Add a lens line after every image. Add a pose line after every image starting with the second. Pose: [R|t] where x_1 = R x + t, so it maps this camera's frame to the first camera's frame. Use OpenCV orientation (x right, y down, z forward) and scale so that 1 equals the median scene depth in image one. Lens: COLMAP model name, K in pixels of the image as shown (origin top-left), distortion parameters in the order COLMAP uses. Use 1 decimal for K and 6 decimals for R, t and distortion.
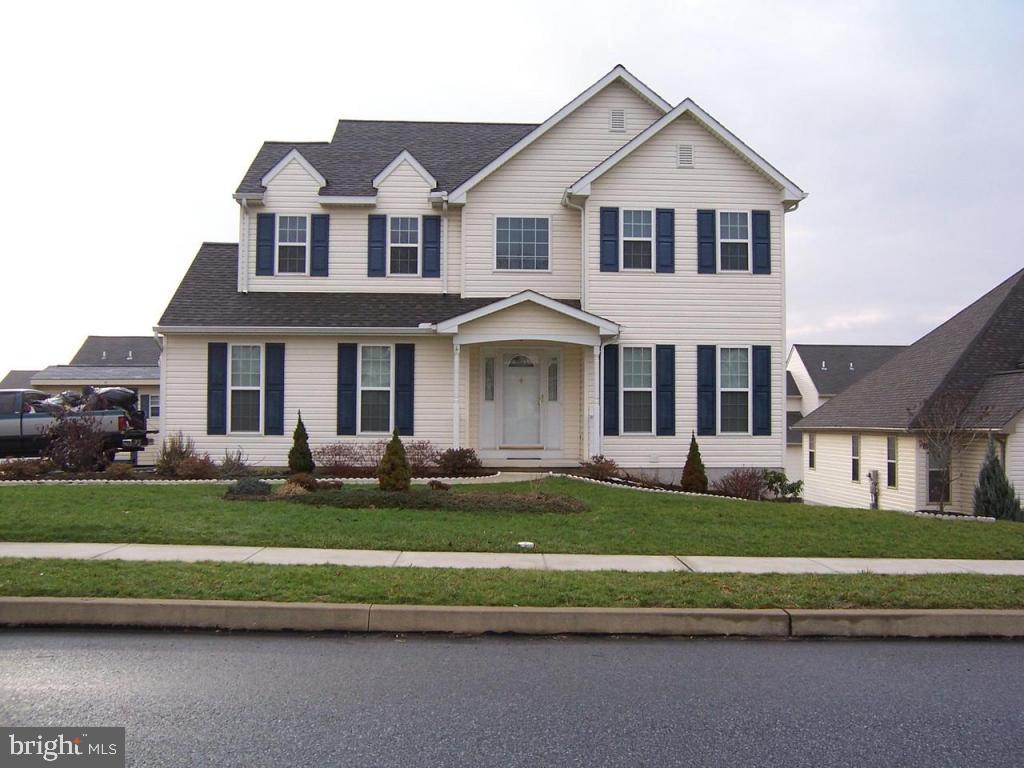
lens RADIAL K [[1009.9, 0, 514.0], [0, 1009.9, 380.3], [0, 0, 1]] dist [0.005093, 0.000000]
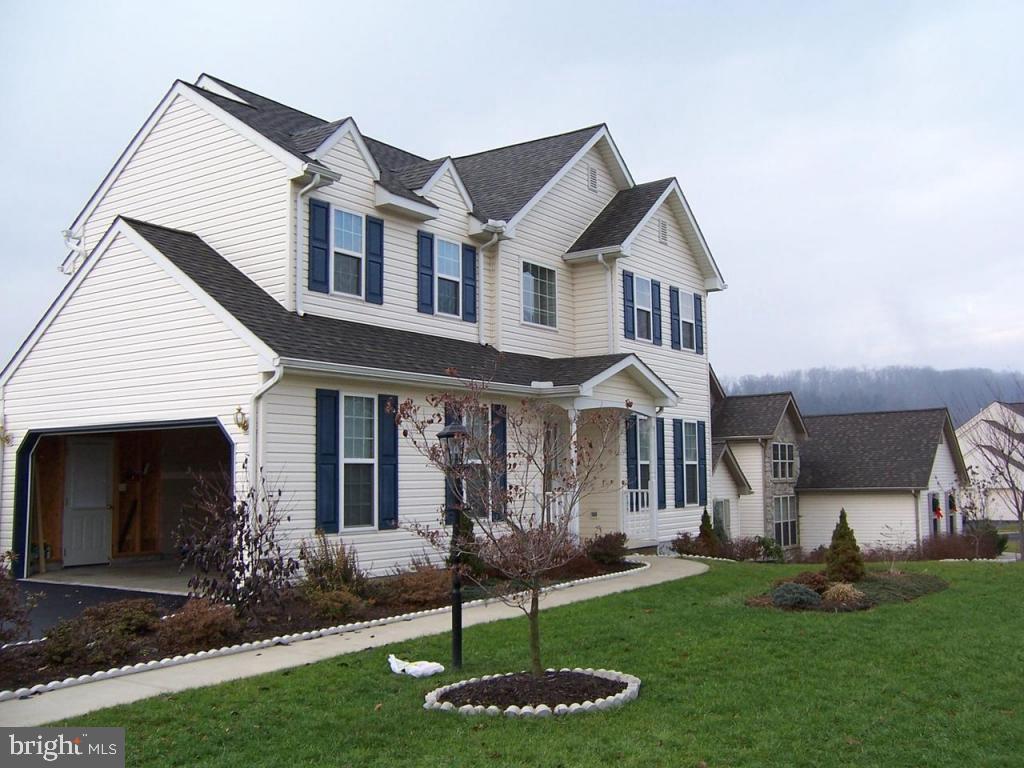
lens RADIAL K [[1009.9, 0, 513.0], [0, 1009.9, 387.0], [0, 0, 1]] dist [0.005093, 0.000000]
pose [[0.616201, 0.061377, 0.785194, -0.686339], [-0.014370, 0.997669, -0.066708, 0.002151], [-0.787458, 0.029823, 0.615646, 0.484198]]
